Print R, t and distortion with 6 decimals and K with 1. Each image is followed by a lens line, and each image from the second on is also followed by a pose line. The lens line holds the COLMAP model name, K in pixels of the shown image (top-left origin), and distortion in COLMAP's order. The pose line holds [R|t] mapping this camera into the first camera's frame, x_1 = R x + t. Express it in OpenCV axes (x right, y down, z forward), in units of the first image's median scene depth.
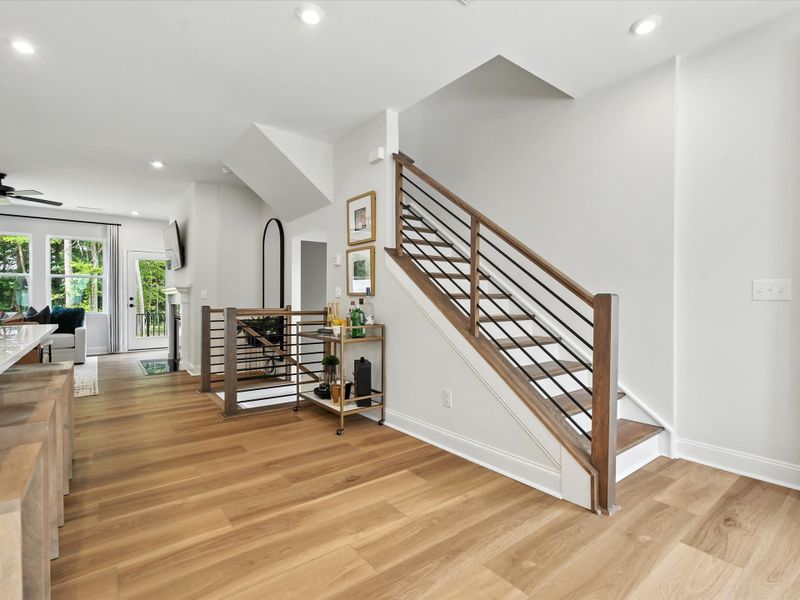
lens RADIAL K [[395.9, 0, 400.1], [0, 395.9, 299.7], [0, 0, 1]] dist [0.001212, 0.001533]
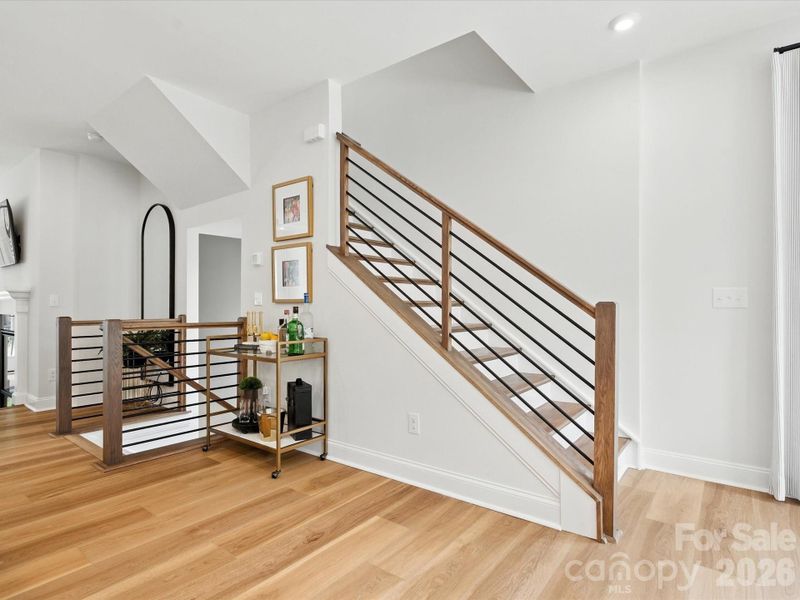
lens RADIAL K [[433.5, 0, 399.9], [0, 433.5, 302.7], [0, 0, 1]] dist [0.001390, 0.000580]
pose [[0.967860, -0.001421, 0.251485, -0.142565], [0.002993, 0.999978, -0.005870, -0.006149], [-0.251471, 0.006434, 0.967843, 0.100311]]
